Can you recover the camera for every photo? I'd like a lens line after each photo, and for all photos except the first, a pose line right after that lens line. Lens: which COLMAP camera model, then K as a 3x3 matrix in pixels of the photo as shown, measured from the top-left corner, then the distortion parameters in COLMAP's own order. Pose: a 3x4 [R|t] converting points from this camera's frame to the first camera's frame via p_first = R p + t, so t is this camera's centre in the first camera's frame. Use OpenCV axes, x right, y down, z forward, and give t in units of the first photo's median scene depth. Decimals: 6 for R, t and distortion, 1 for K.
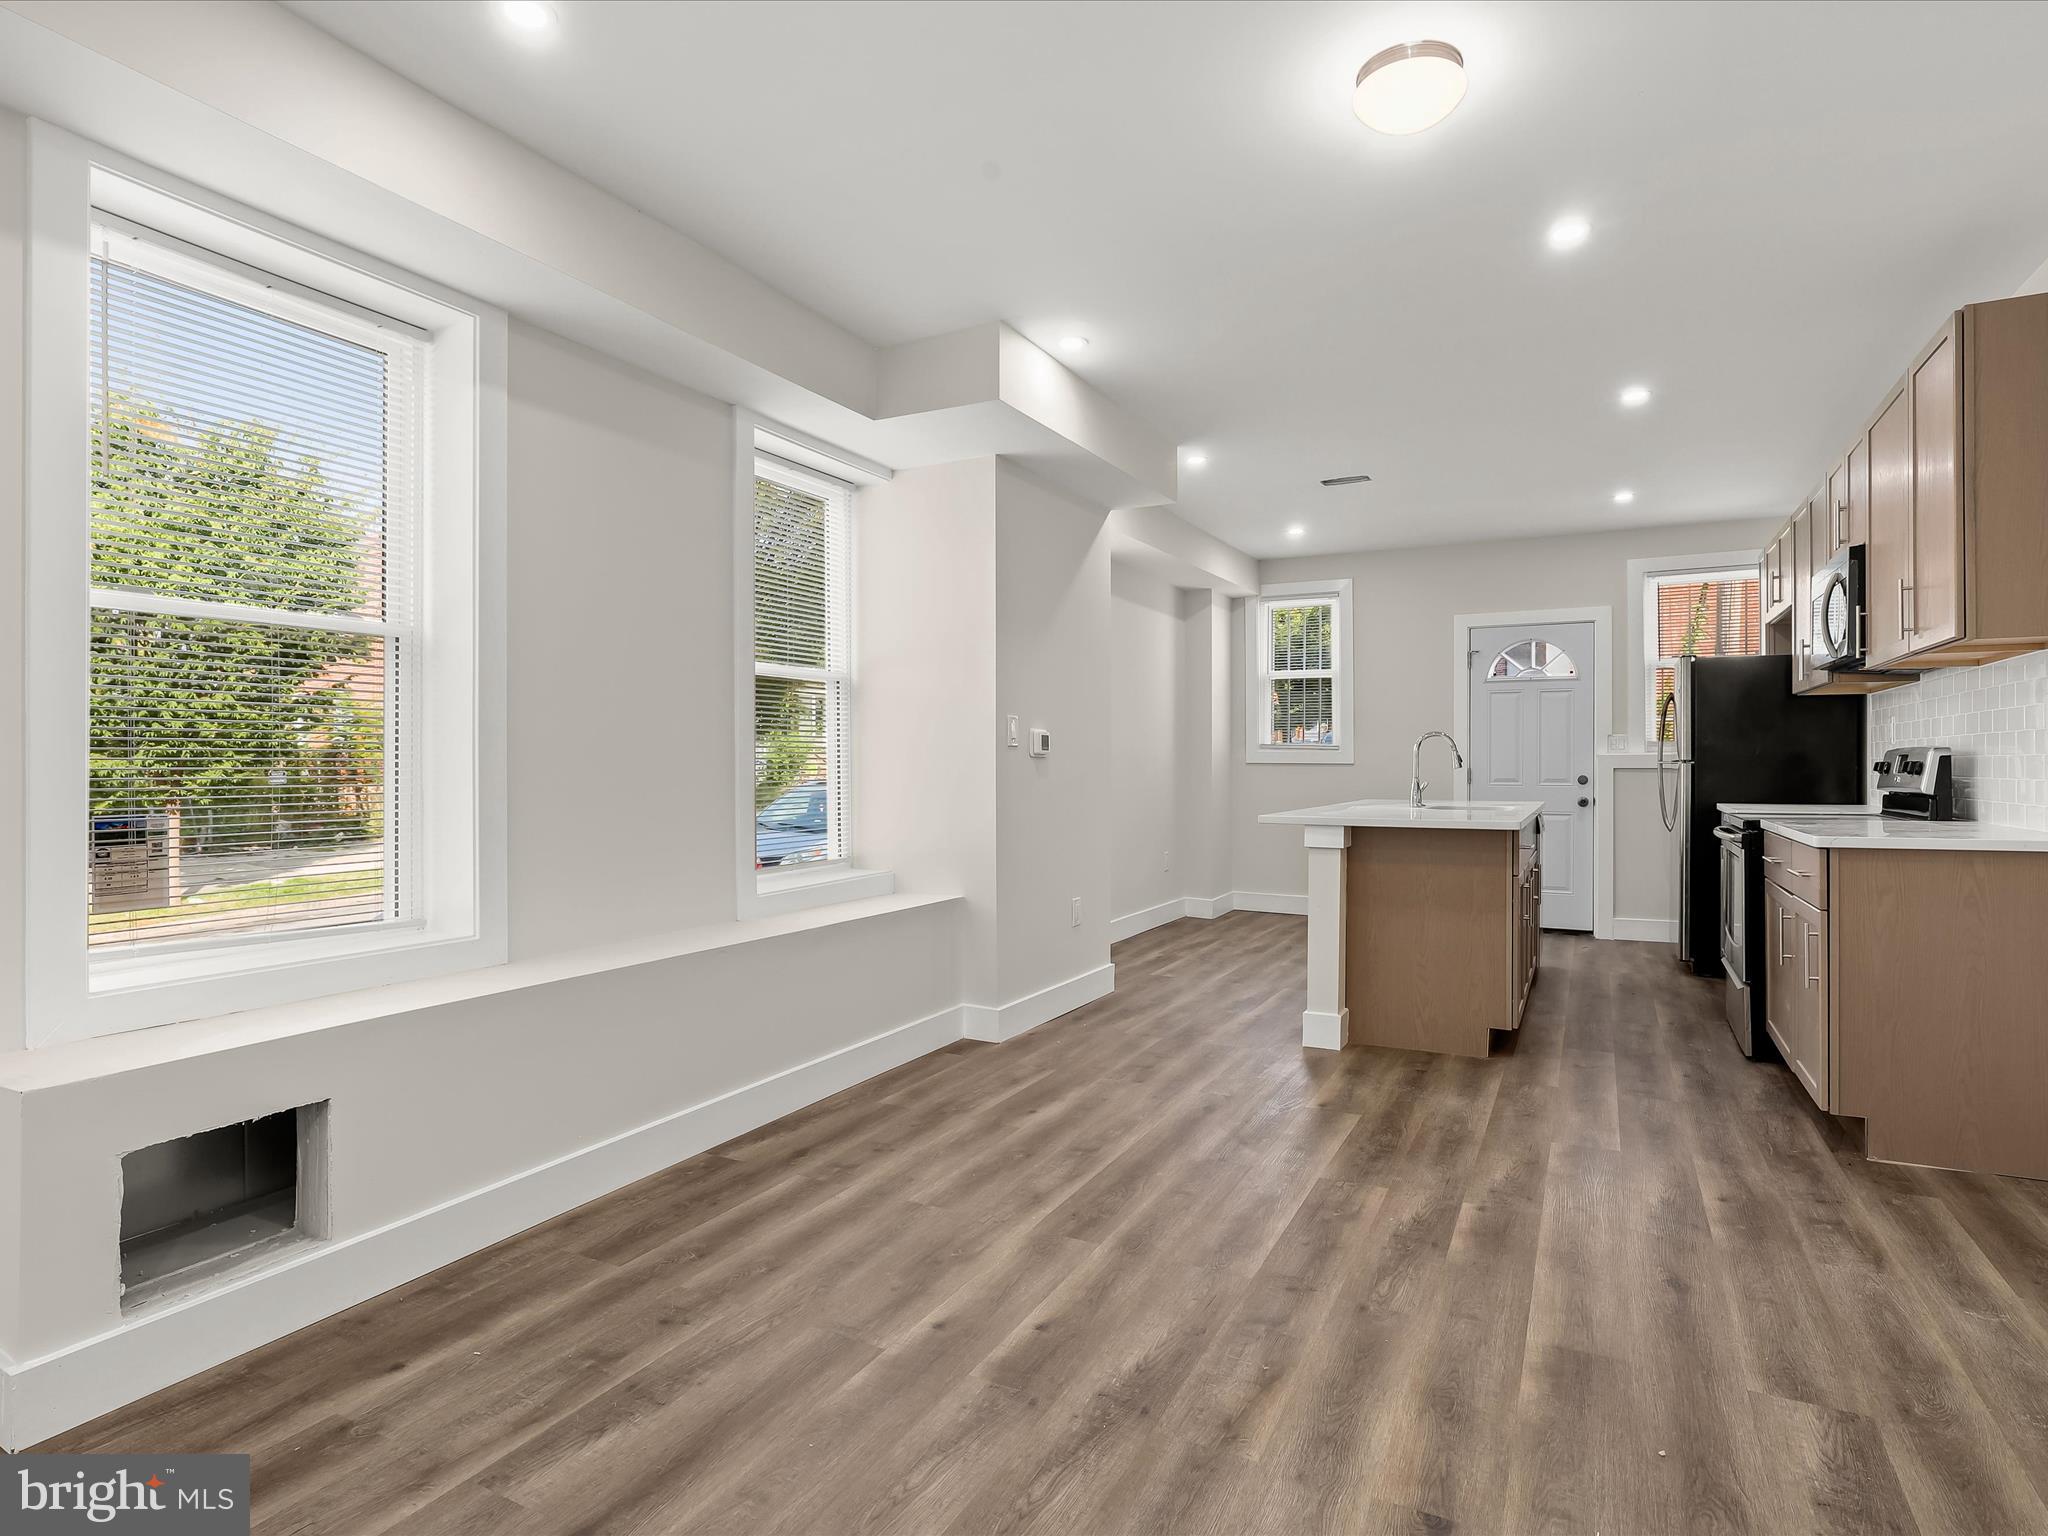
lens RADIAL K [[1084.1, 0, 1028.5], [0, 1084.1, 768.6], [0, 0, 1]] dist [-0.015922, 0.002635]
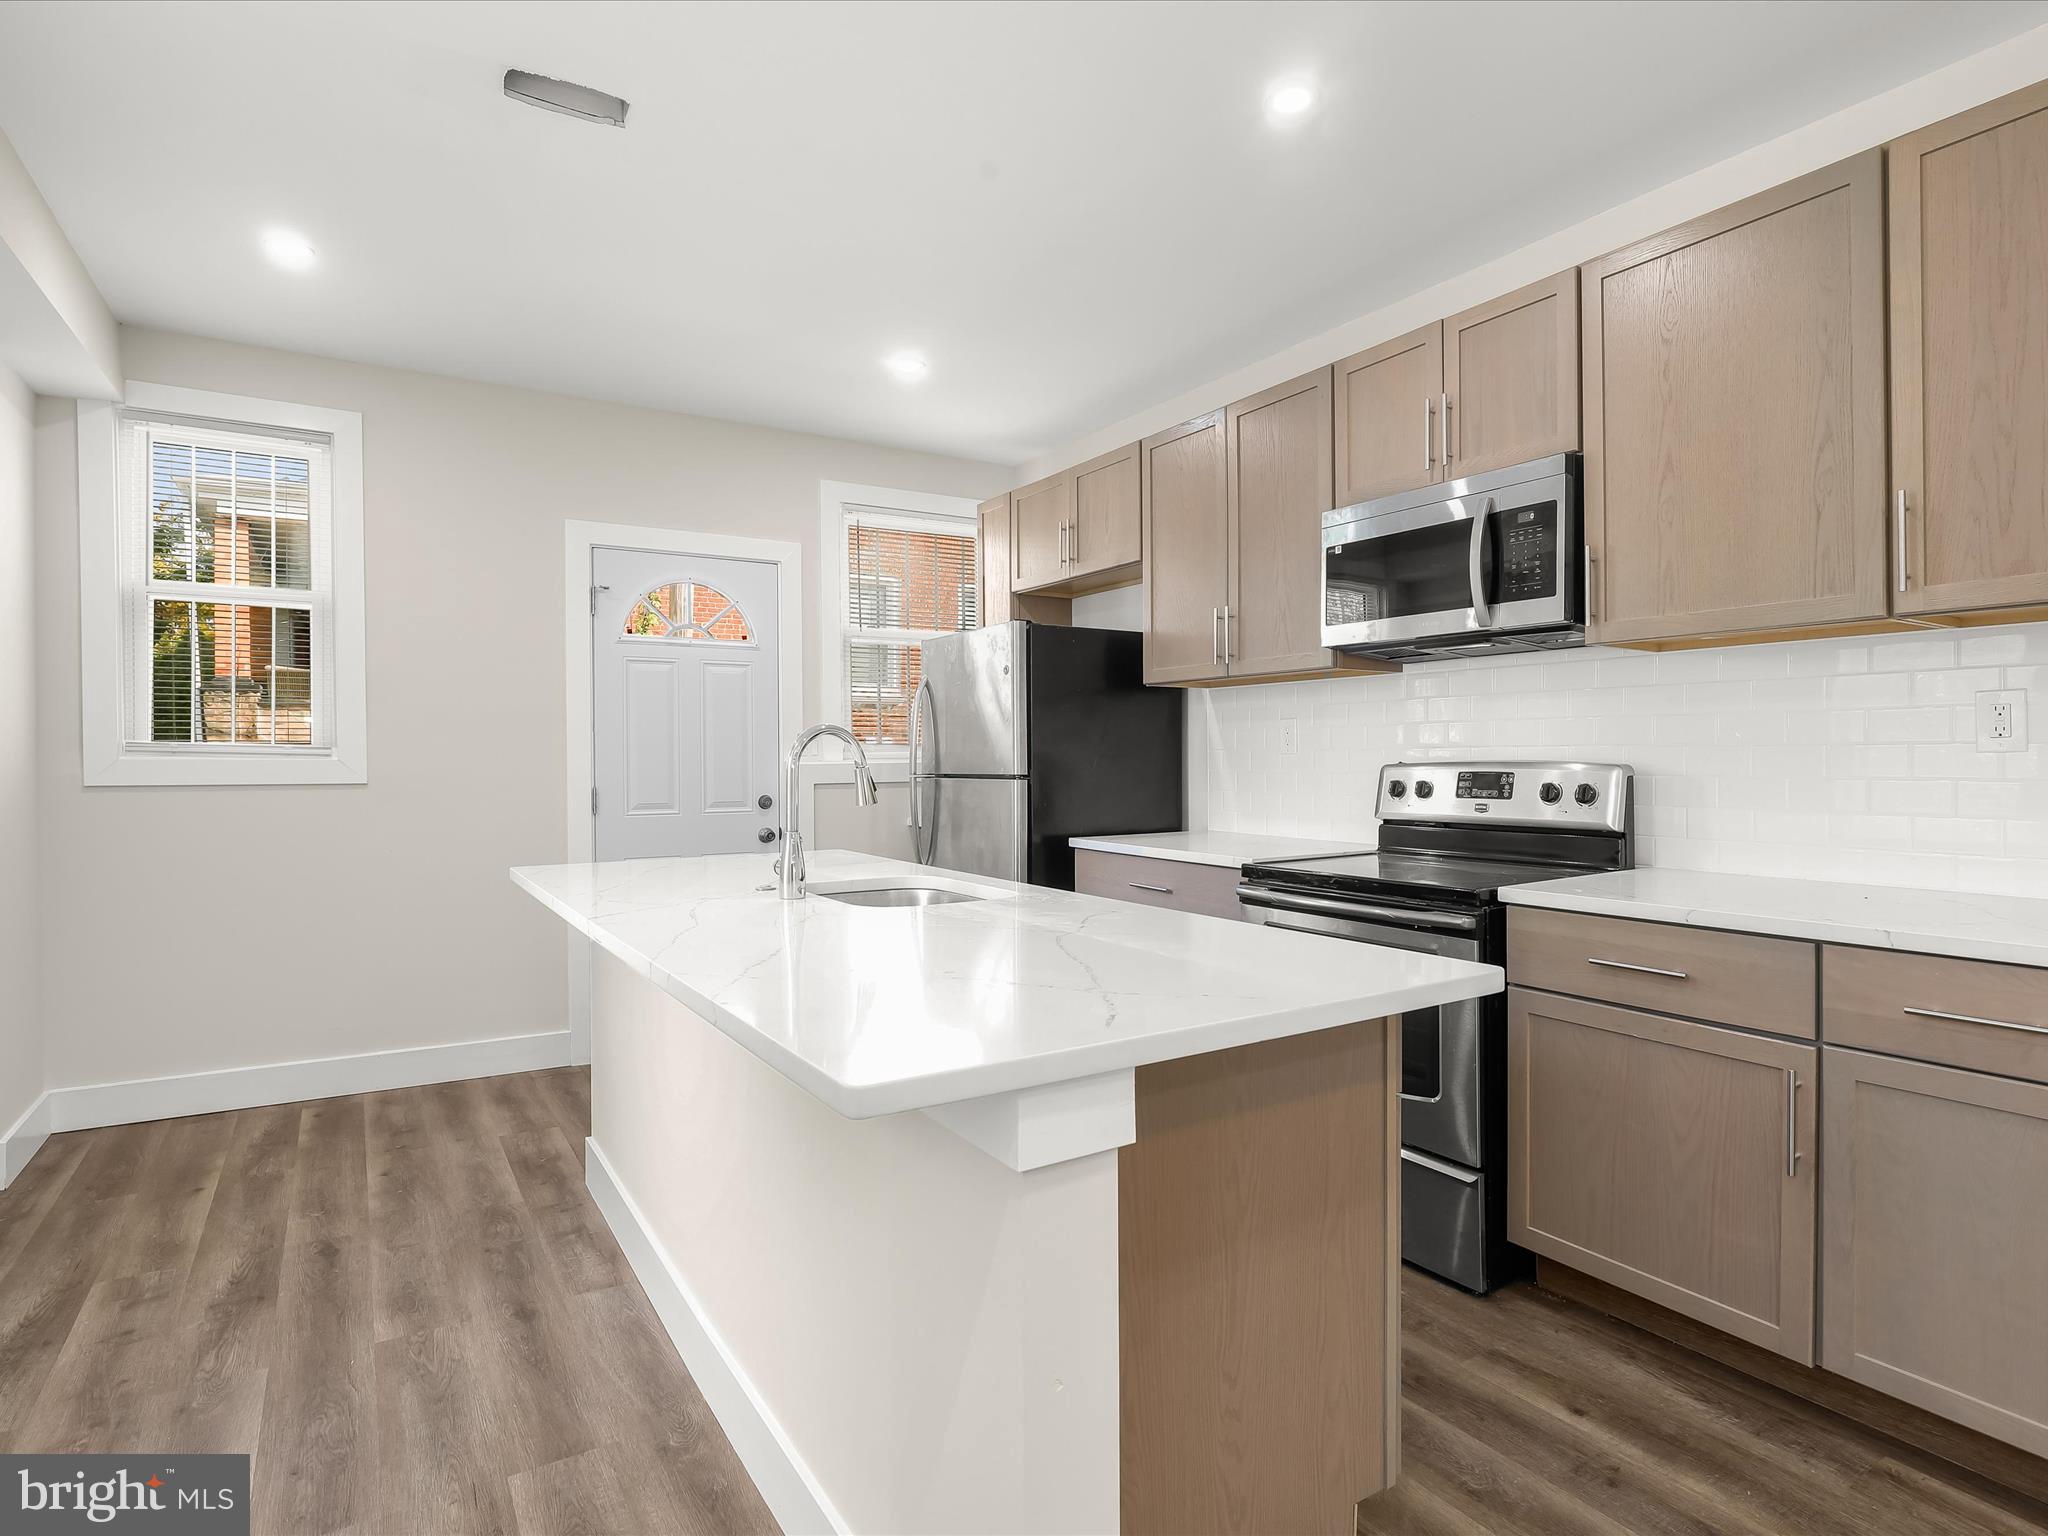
lens RADIAL K [[1084.1, 0, 1028.5], [0, 1084.1, 768.6], [0, 0, 1]] dist [-0.015922, 0.002635]
pose [[0.502267, -0.013473, 0.864608, 0.054414], [0.009408, 0.999905, 0.010116, -0.035154], [-0.864662, 0.003054, 0.502346, 1.230469]]
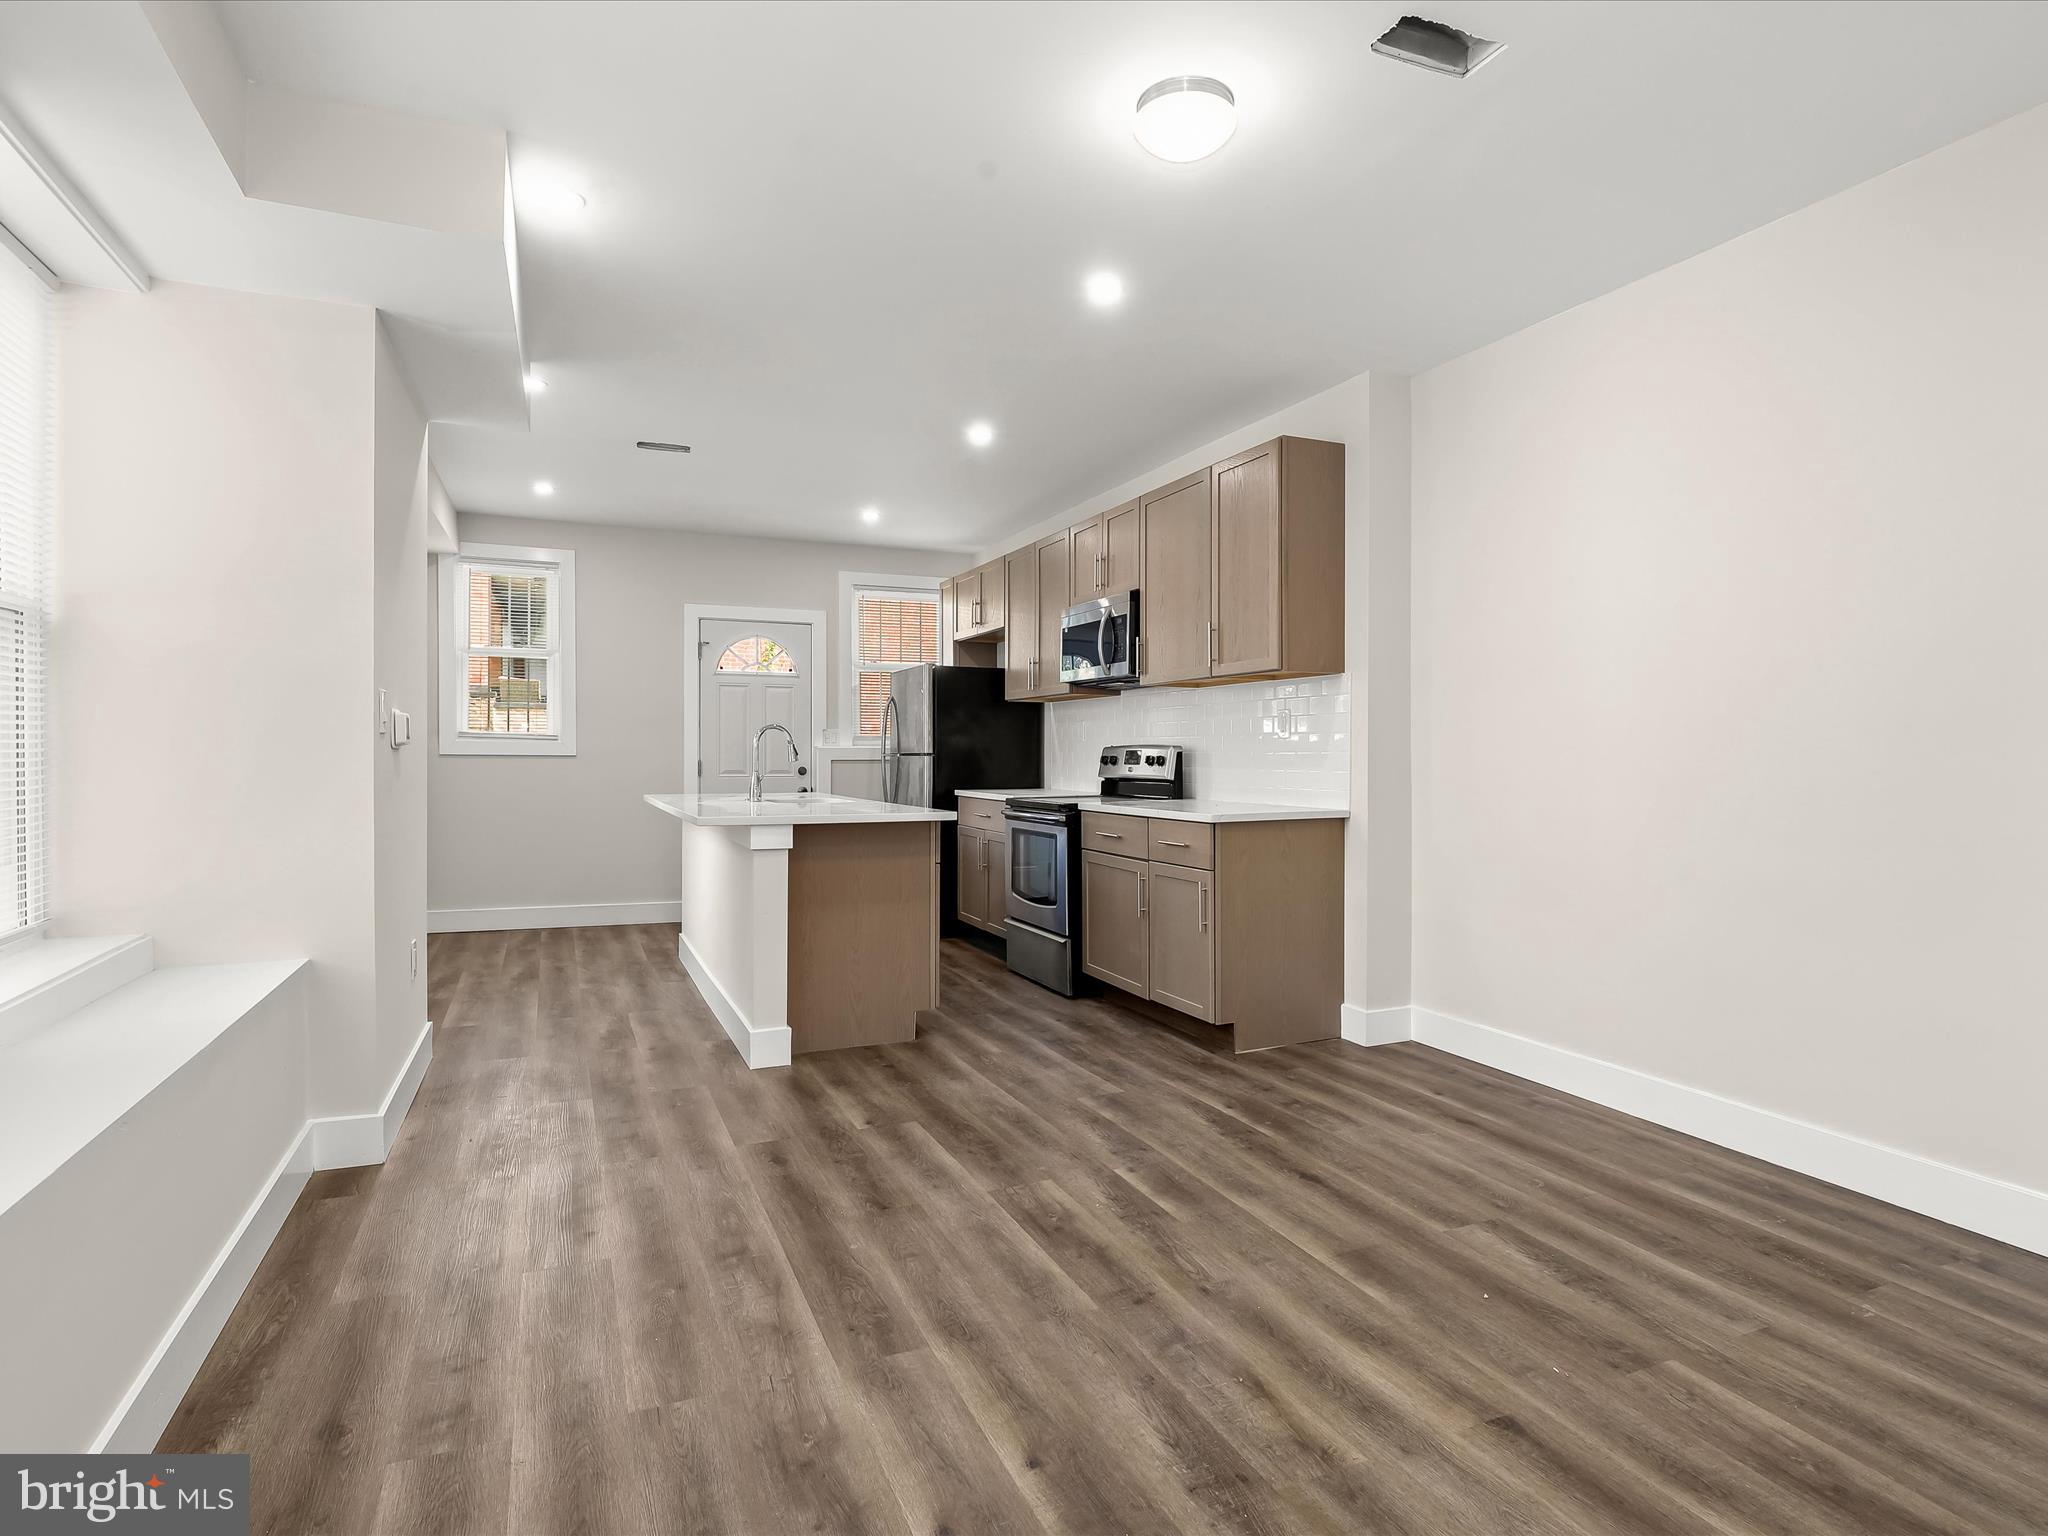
lens RADIAL K [[1084.1, 0, 1028.5], [0, 1084.1, 768.6], [0, 0, 1]] dist [-0.015922, 0.002635]
pose [[0.622221, -0.009273, 0.782787, -0.439283], [0.001257, 0.999940, 0.010847, -0.007747], [-0.782841, -0.005765, 0.622196, 0.359720]]
